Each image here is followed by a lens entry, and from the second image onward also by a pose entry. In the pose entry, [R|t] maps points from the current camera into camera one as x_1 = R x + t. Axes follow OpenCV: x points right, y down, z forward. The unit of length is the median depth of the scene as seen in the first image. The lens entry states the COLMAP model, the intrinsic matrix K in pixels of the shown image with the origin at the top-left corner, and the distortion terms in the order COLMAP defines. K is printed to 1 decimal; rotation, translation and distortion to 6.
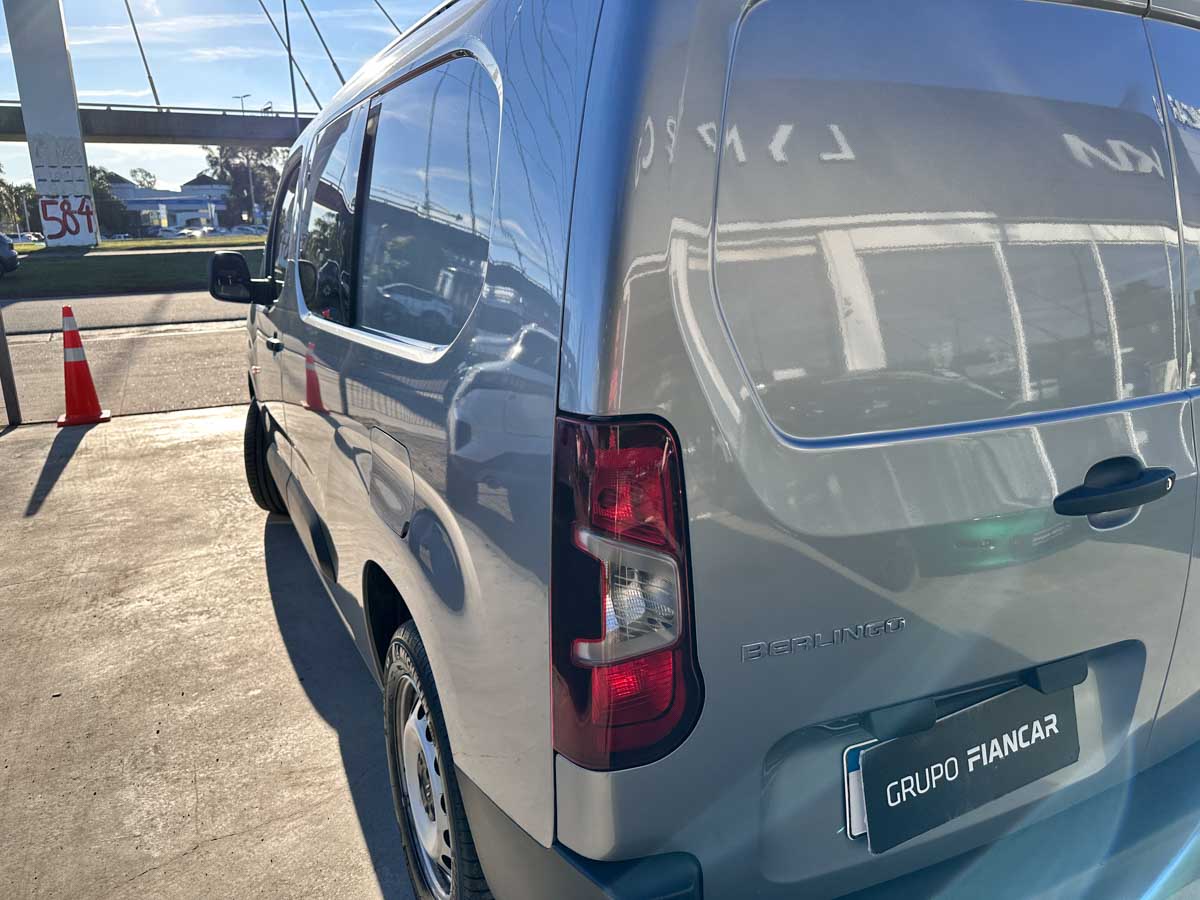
lens RADIAL K [[889.3, 0, 600.0], [0, 889.3, 450.0], [0, 0, 1]] dist [-0.007364, -0.007172]
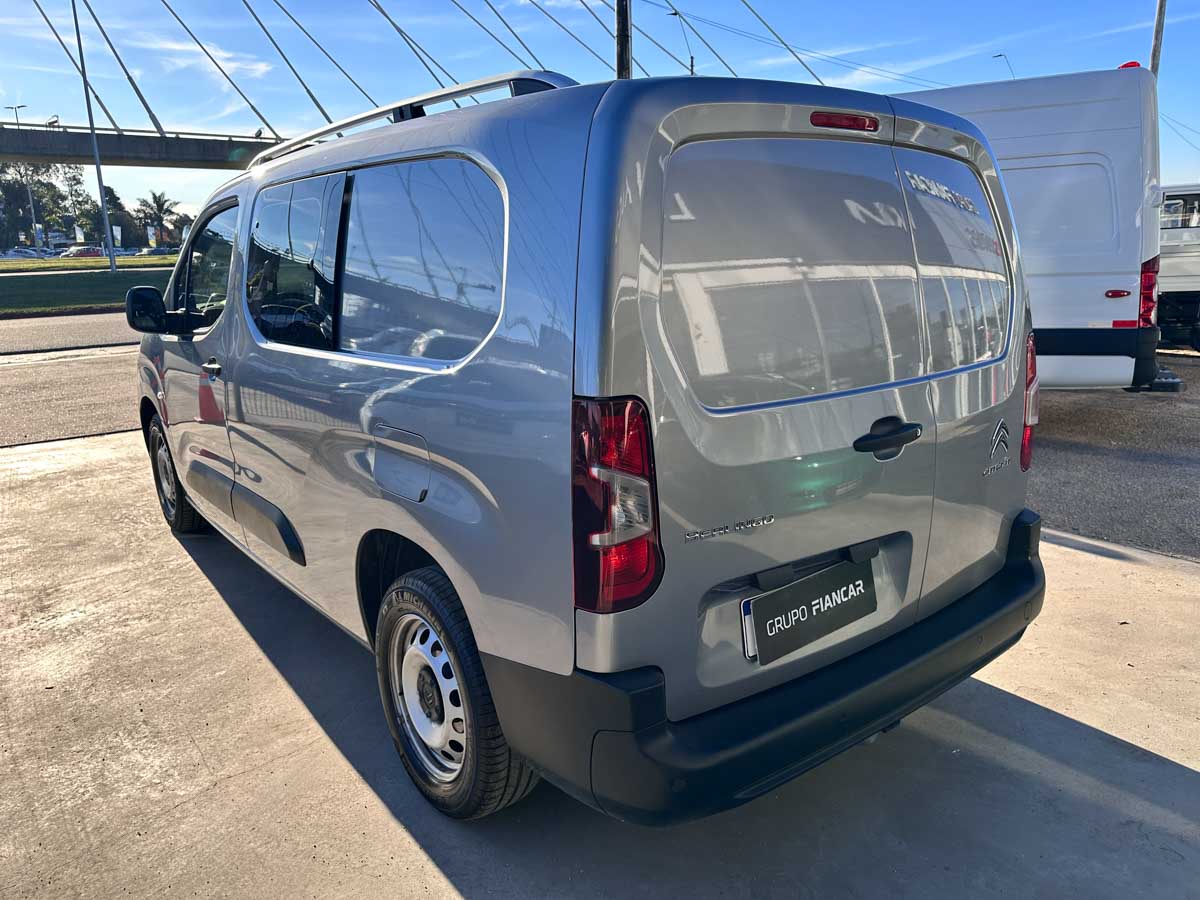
lens RADIAL K [[925.8, 0, 595.5], [0, 925.8, 472.2], [0, 0, 1]] dist [0.039050, -0.005527]
pose [[0.978027, -0.050668, 0.202228, -0.162409], [0.052044, 0.998644, -0.001489, 0.046054], [-0.201878, 0.011981, 0.979337, -0.312355]]
